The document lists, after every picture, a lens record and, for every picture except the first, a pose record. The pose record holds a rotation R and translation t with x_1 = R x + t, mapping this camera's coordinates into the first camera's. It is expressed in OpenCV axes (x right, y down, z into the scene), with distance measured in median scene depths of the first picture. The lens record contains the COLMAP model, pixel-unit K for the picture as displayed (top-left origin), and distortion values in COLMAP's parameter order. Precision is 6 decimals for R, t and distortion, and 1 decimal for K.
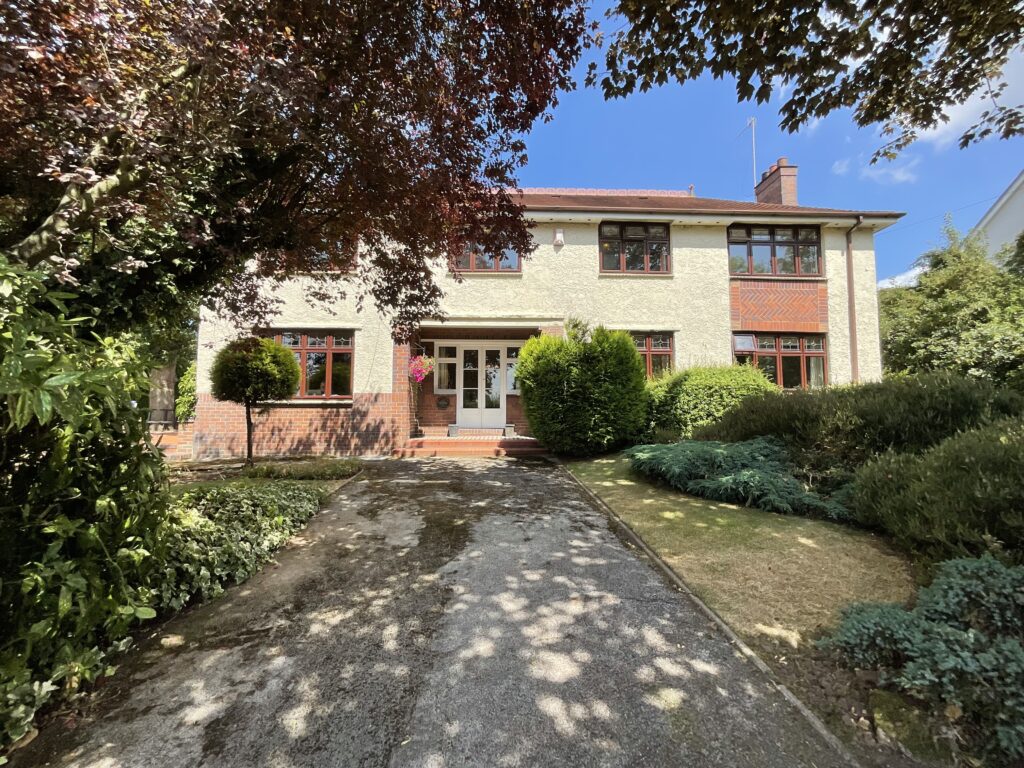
lens RADIAL K [[417.2, 0, 512.0], [0, 417.2, 384.0], [0, 0, 1]] dist [-0.002265, 0.000055]
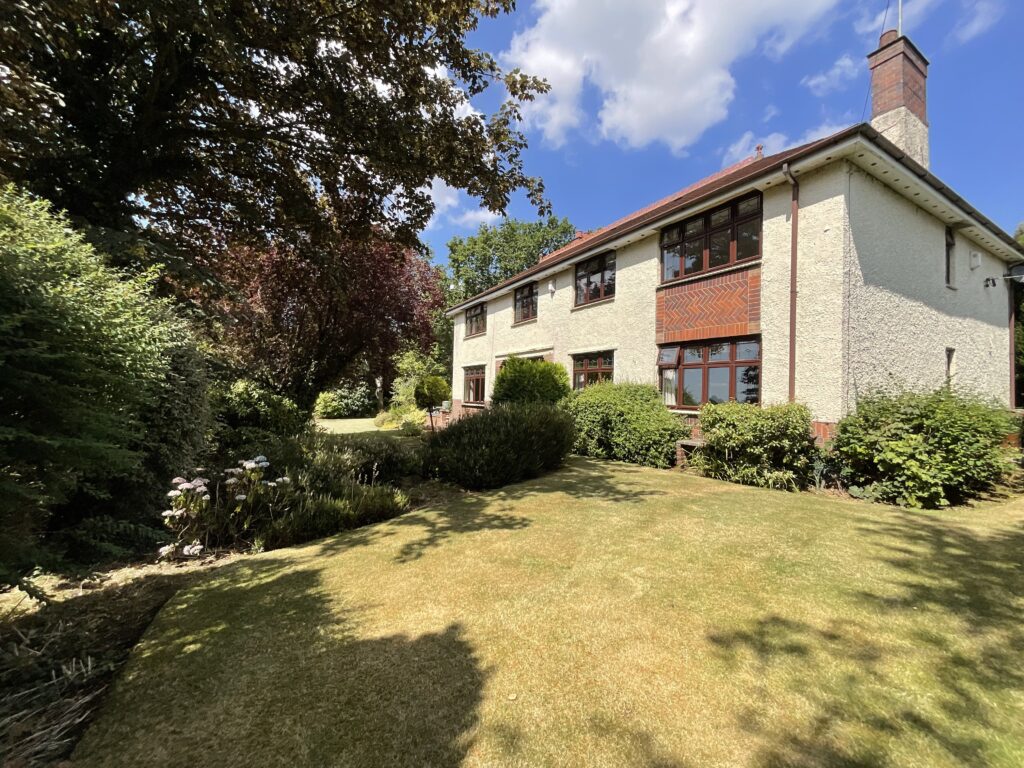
lens RADIAL K [[417.2, 0, 512.0], [0, 417.2, 384.0], [0, 0, 1]] dist [-0.002265, 0.000055]
pose [[0.475718, -0.012282, -0.879512, 1.214051], [0.058686, 0.998118, 0.017804, -0.071968], [0.877638, -0.060085, 0.475543, 0.234020]]
